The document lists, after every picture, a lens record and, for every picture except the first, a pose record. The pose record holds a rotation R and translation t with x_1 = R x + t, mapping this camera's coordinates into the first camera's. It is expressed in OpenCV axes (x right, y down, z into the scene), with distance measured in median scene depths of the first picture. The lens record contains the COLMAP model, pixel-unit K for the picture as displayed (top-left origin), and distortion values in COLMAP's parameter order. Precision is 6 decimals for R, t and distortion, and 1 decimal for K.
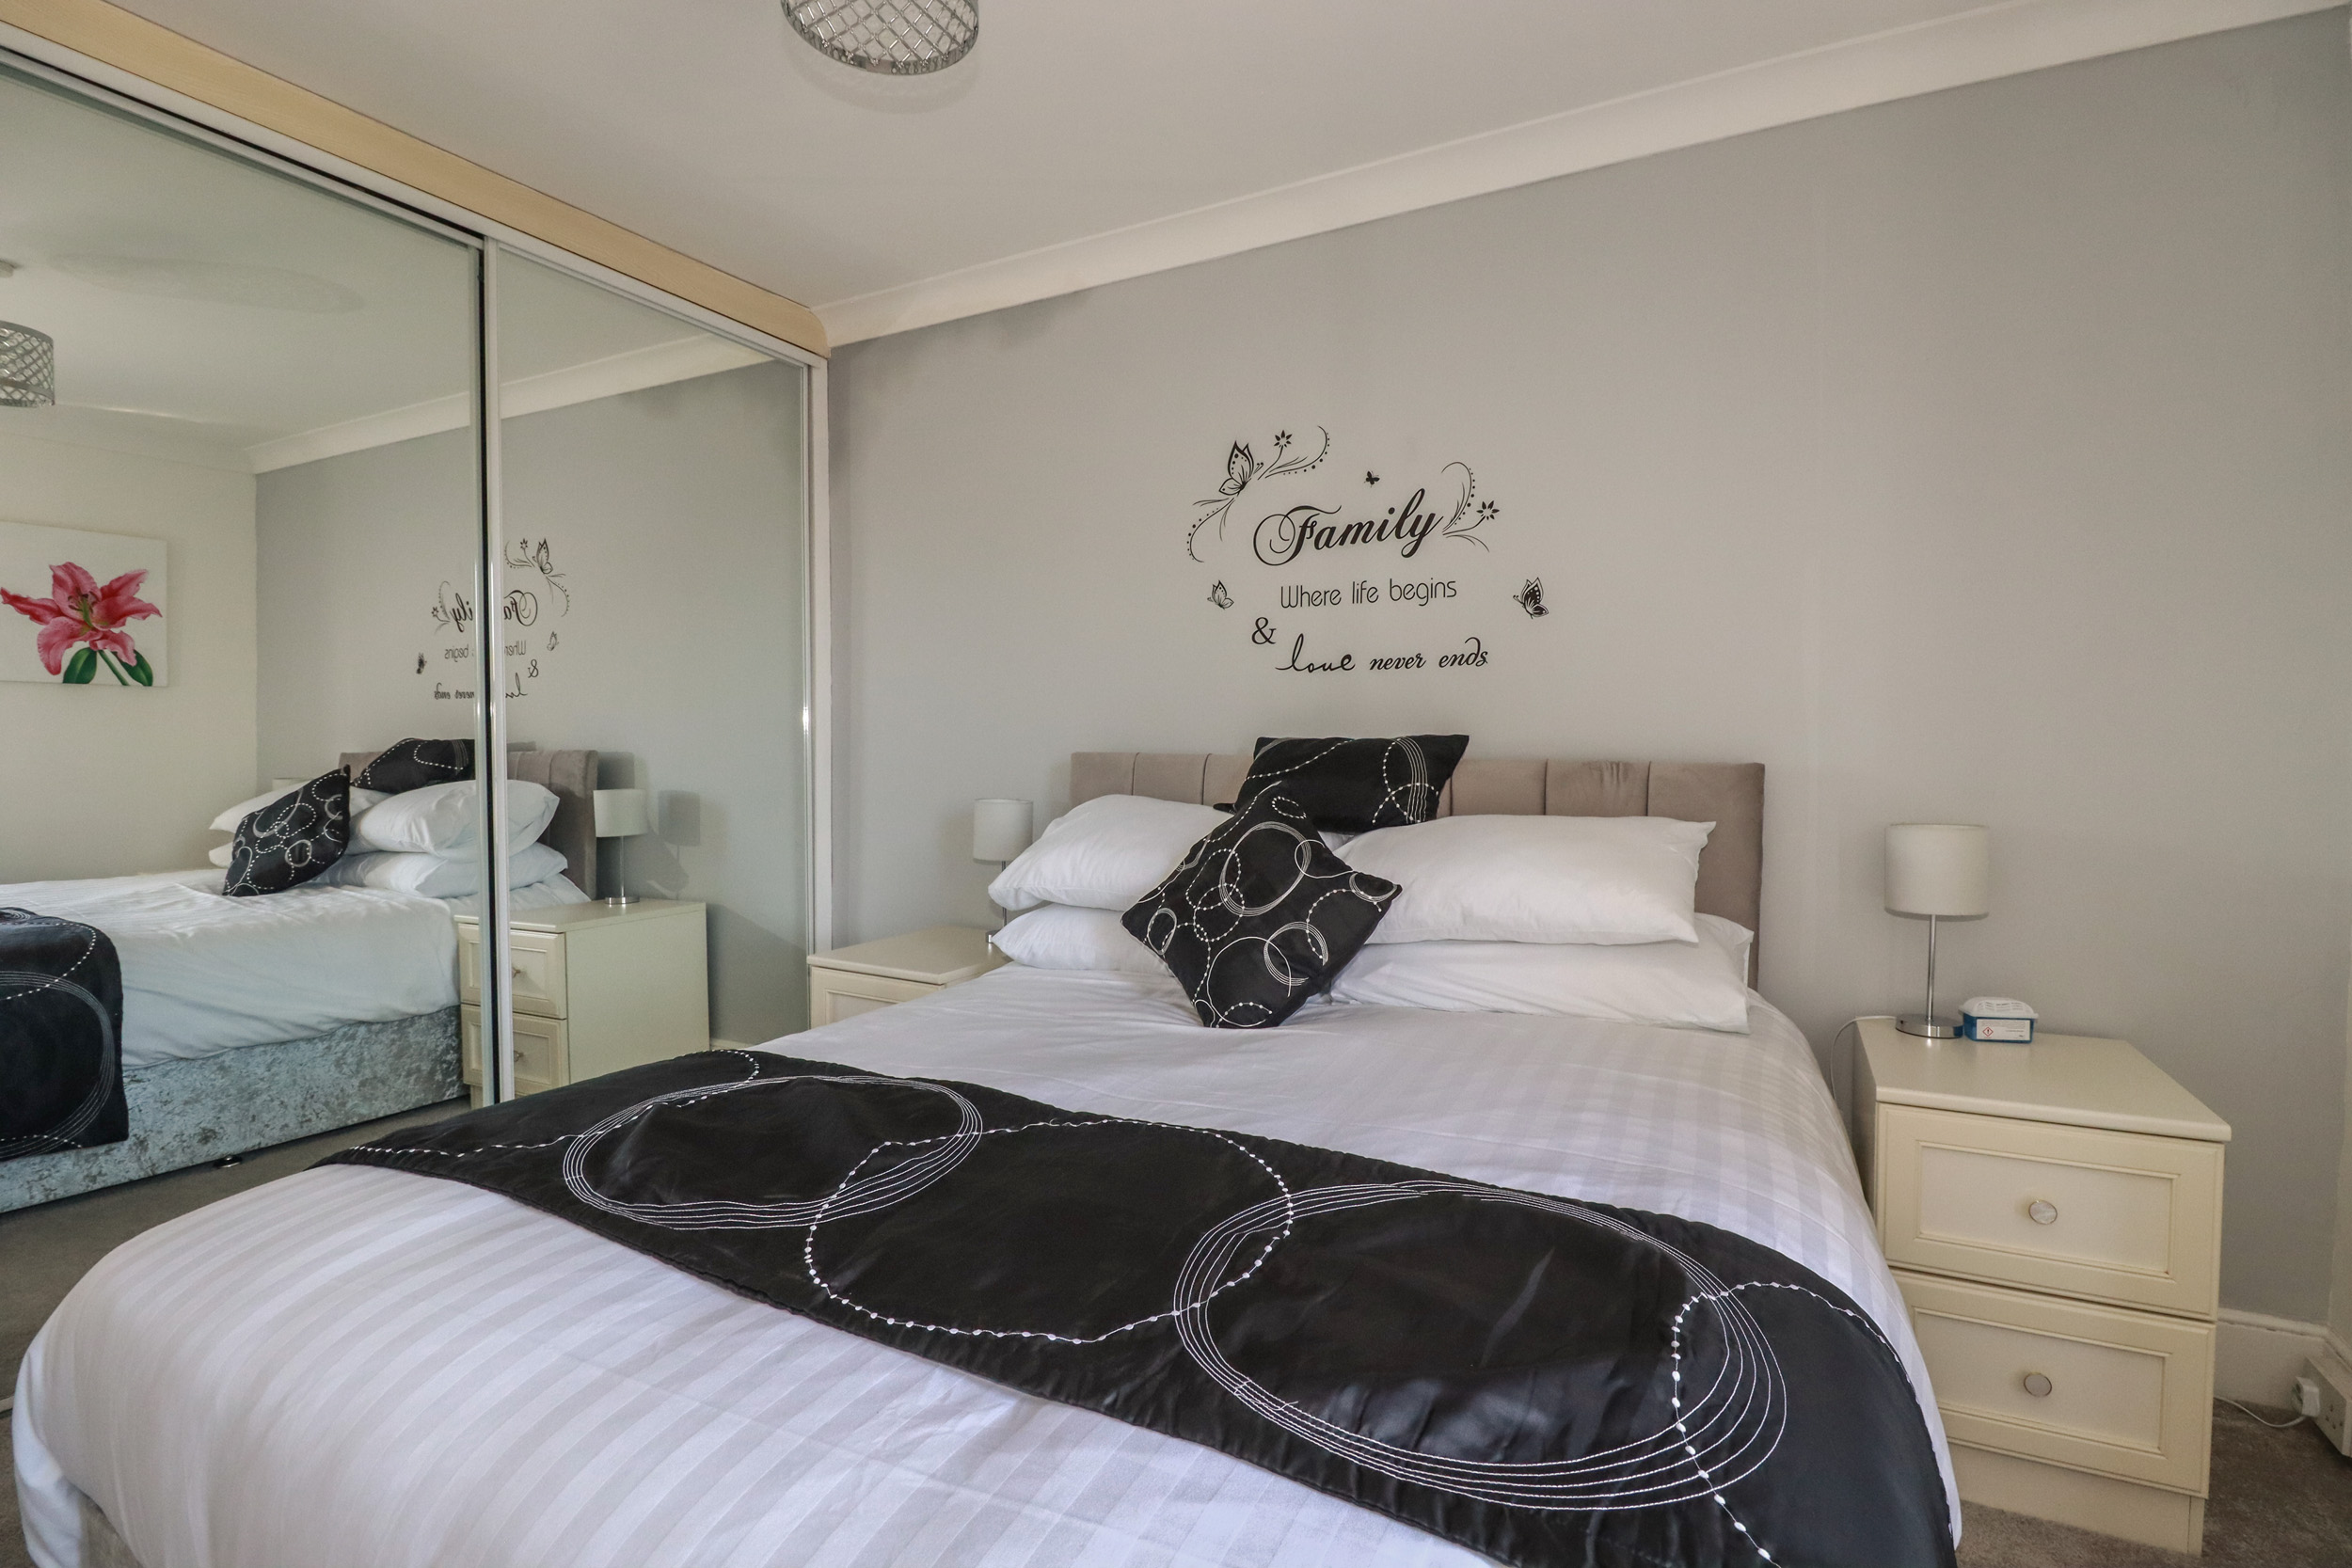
lens RADIAL K [[1111.3, 0, 1166.4], [0, 1111.3, 788.1], [0, 0, 1]] dist [-0.000473, -0.000660]
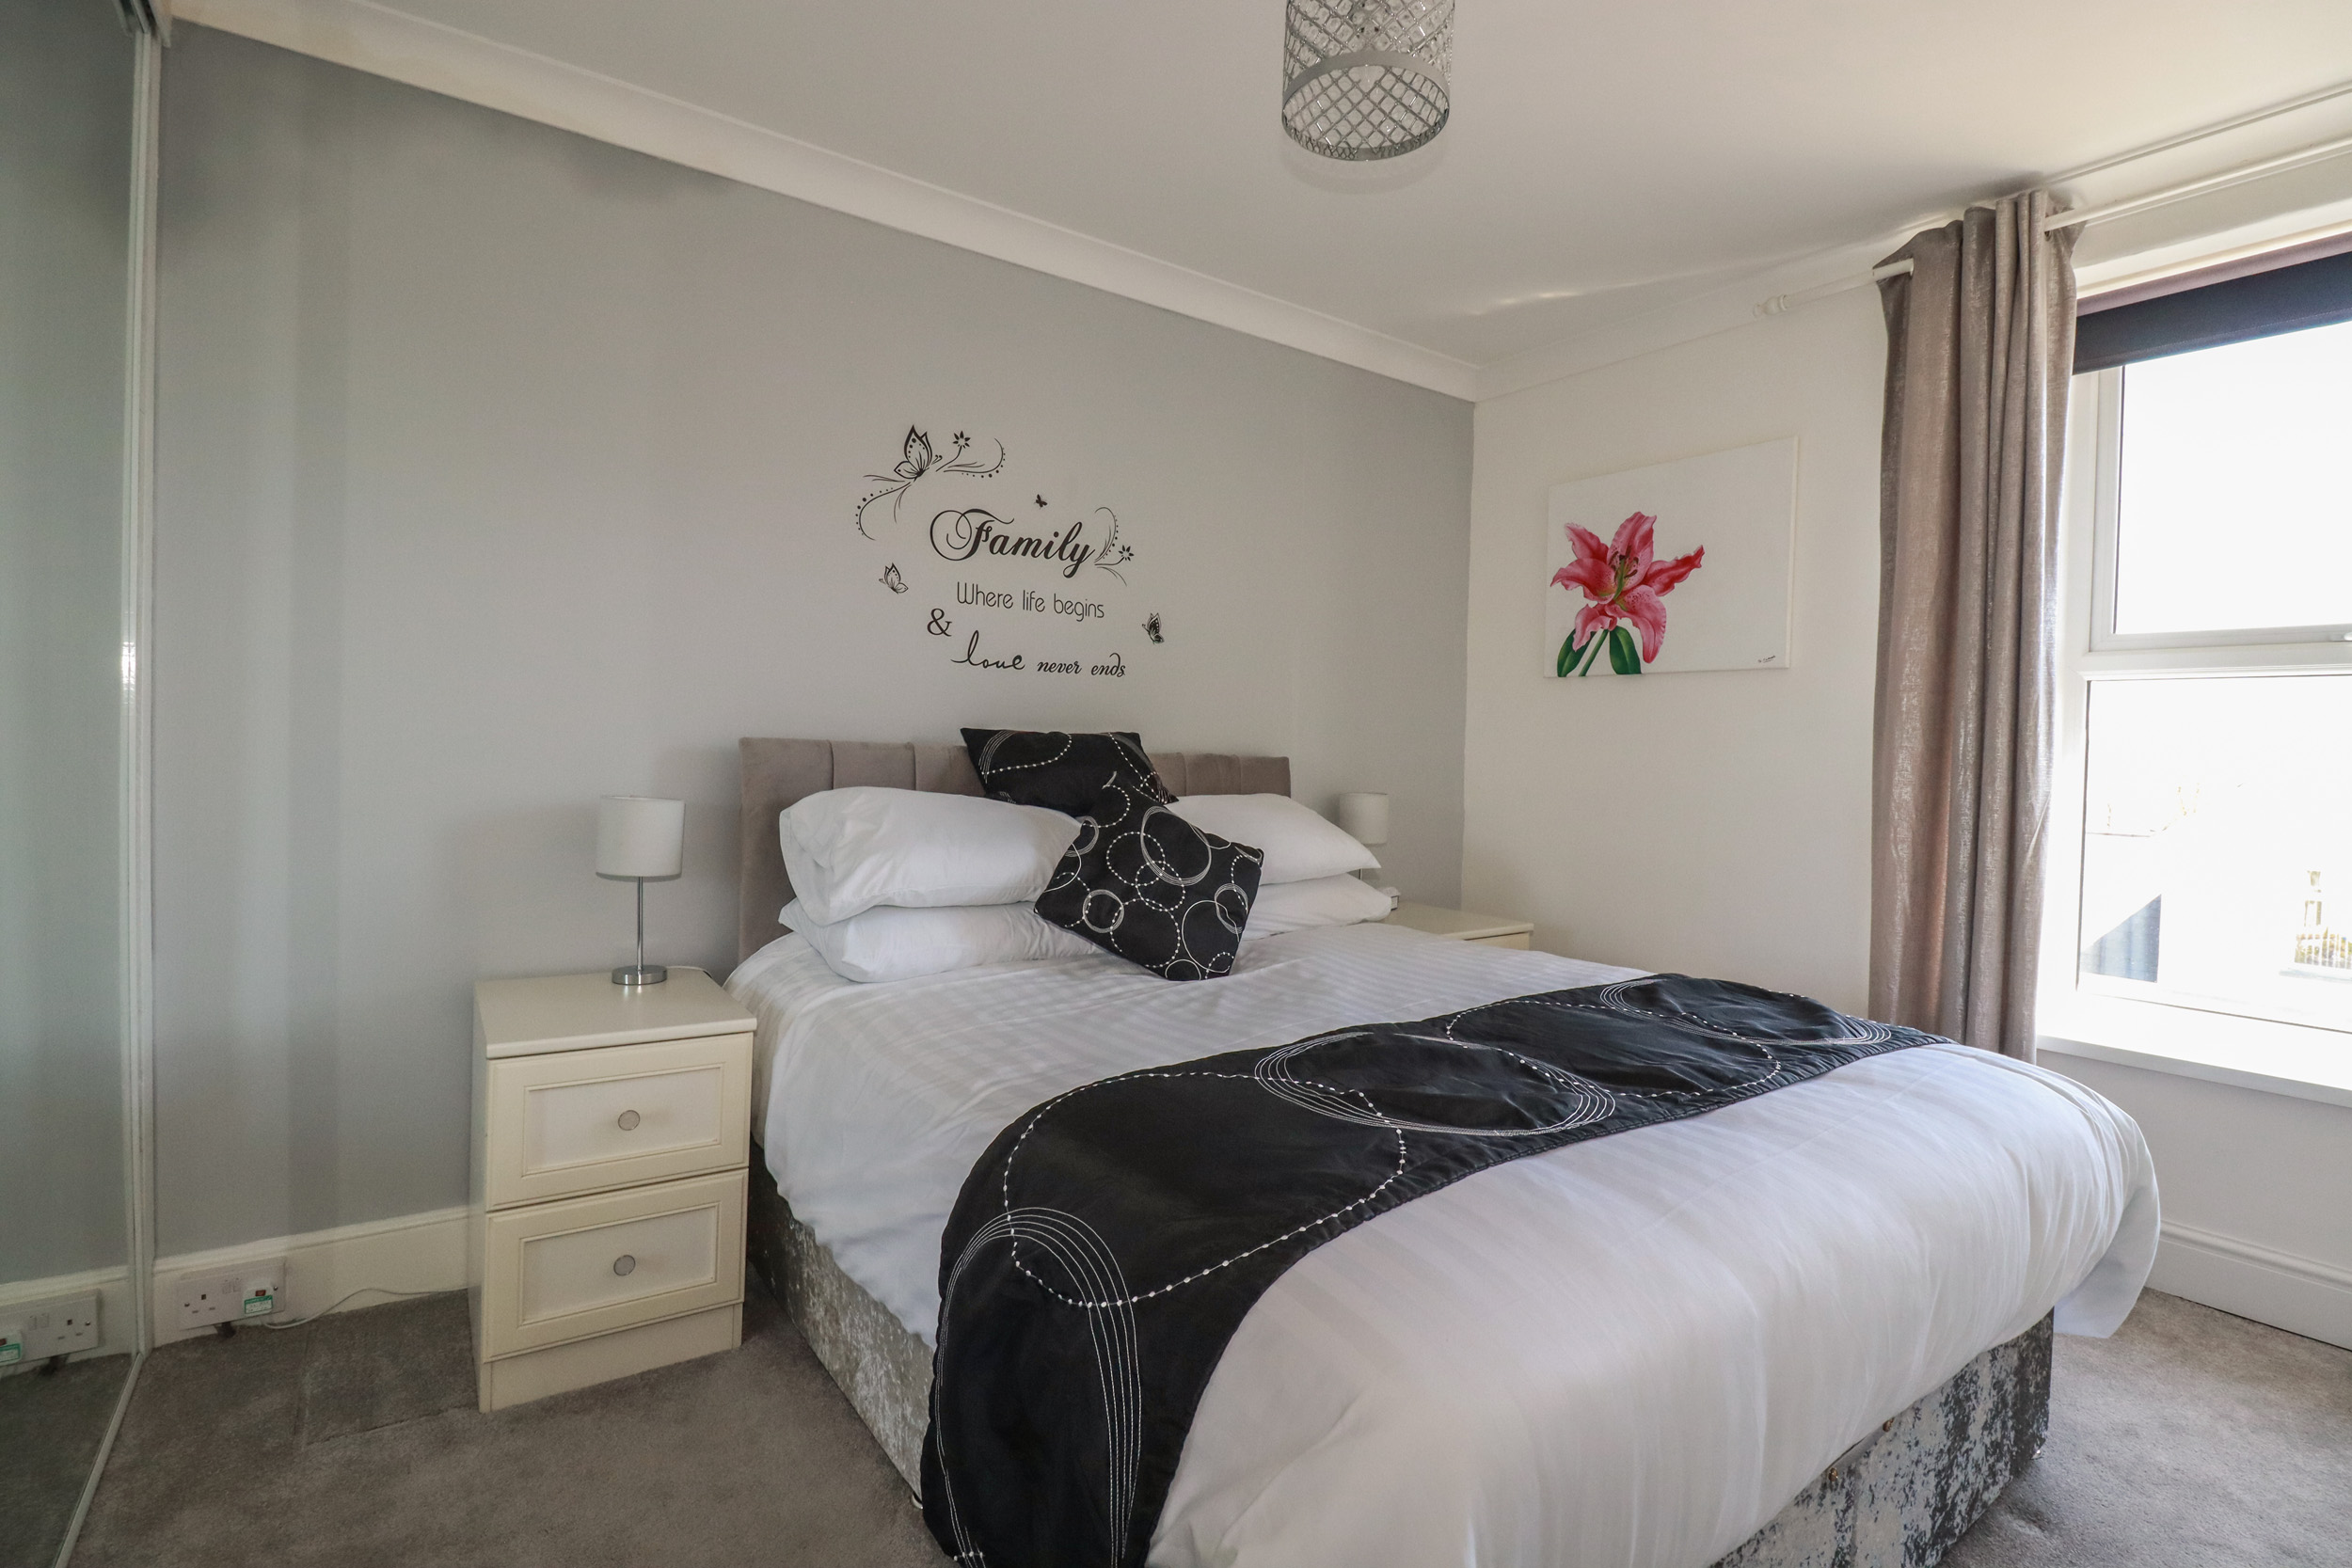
lens RADIAL K [[1146.2, 0, 1176.0], [0, 1146.2, 784.0], [0, 0, 1]] dist [-0.003484, -0.000560]
pose [[0.425225, -0.018232, 0.904904, -0.803019], [0.004284, 0.999826, 0.018132, -0.012371], [-0.905078, -0.003833, 0.425229, 0.375118]]
